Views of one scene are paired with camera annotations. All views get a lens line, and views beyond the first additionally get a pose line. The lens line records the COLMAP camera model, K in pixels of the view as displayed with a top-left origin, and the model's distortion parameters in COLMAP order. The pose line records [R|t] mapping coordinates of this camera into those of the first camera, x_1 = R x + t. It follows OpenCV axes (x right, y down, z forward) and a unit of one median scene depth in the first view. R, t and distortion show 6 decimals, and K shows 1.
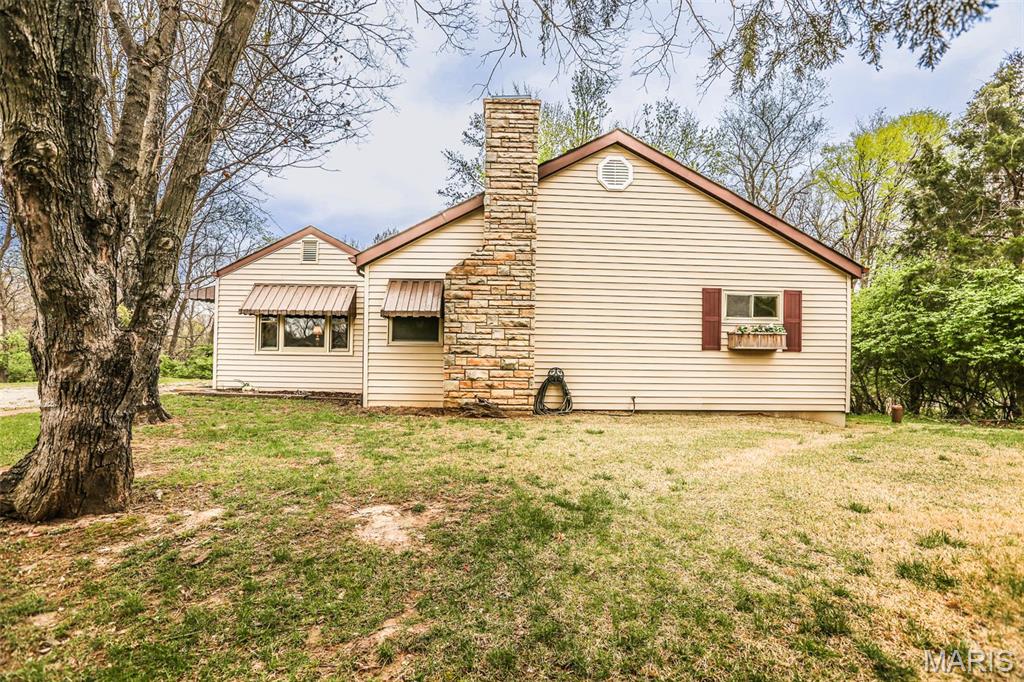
lens RADIAL K [[451.1, 0, 511.9], [0, 451.1, 341.3], [0, 0, 1]] dist [-0.028120, 0.000850]
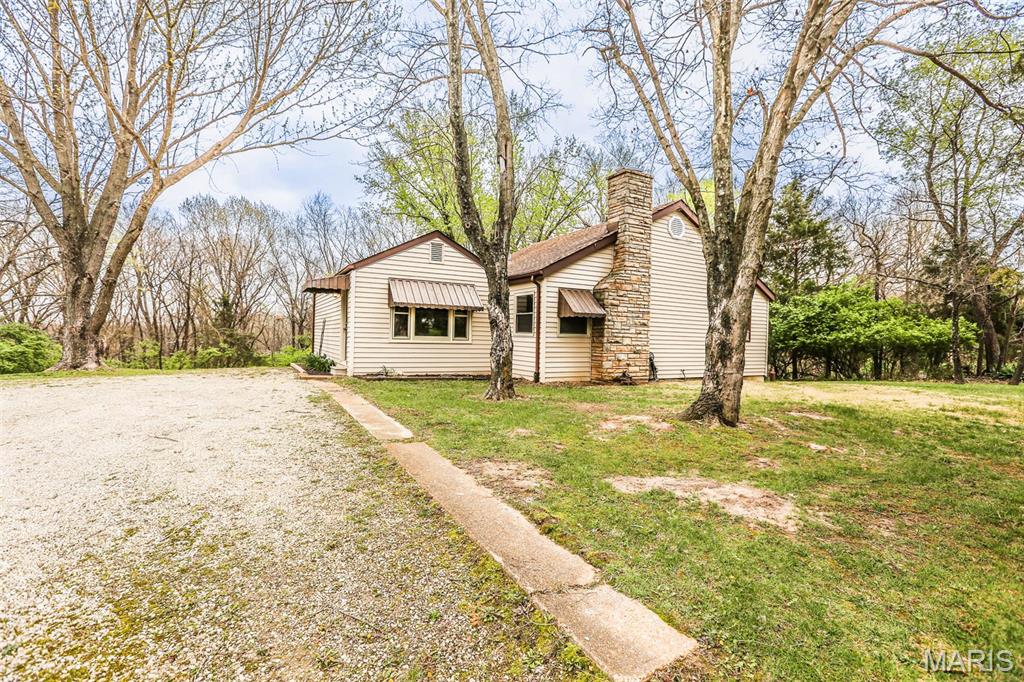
lens RADIAL K [[451.1, 0, 512.1], [0, 451.1, 337.3], [0, 0, 1]] dist [-0.028120, 0.000850]
pose [[0.893910, 0.005705, 0.448211, -1.009775], [-0.019102, 0.999495, 0.025375, -0.021030], [-0.447840, -0.031245, 0.893568, -0.157918]]
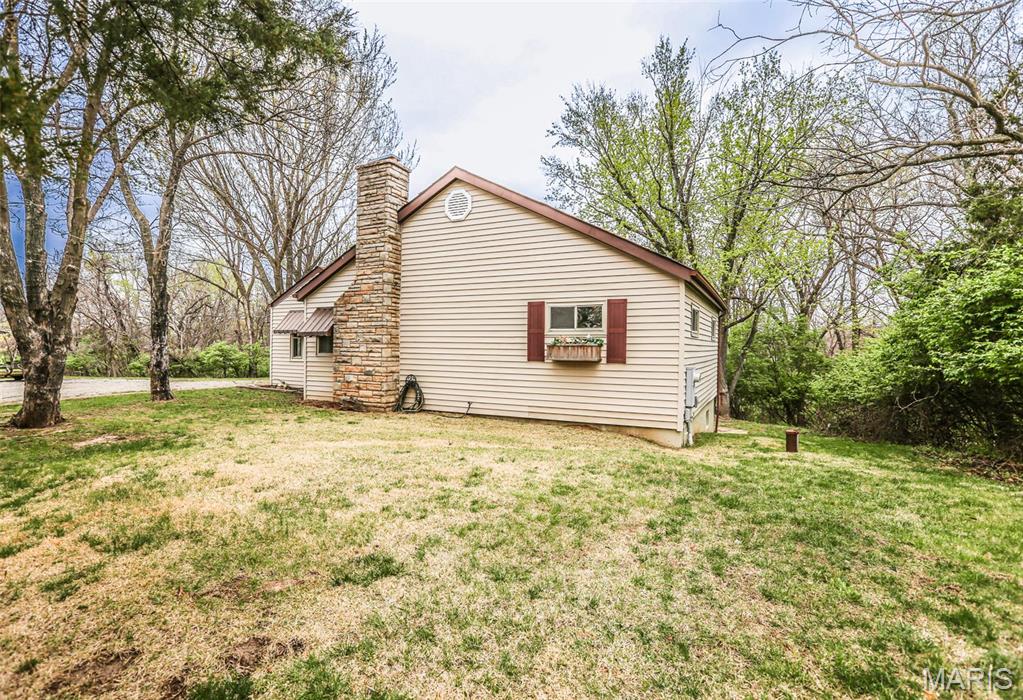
lens RADIAL K [[506.4, 0, 505.0], [0, 506.4, 349.3], [0, 0, 1]] dist [-0.001702, -0.000762]
pose [[0.867128, -0.004169, -0.498068, 0.999922], [0.009929, 0.999911, 0.008916, -0.019710], [0.497986, -0.012677, 0.867092, -0.061715]]
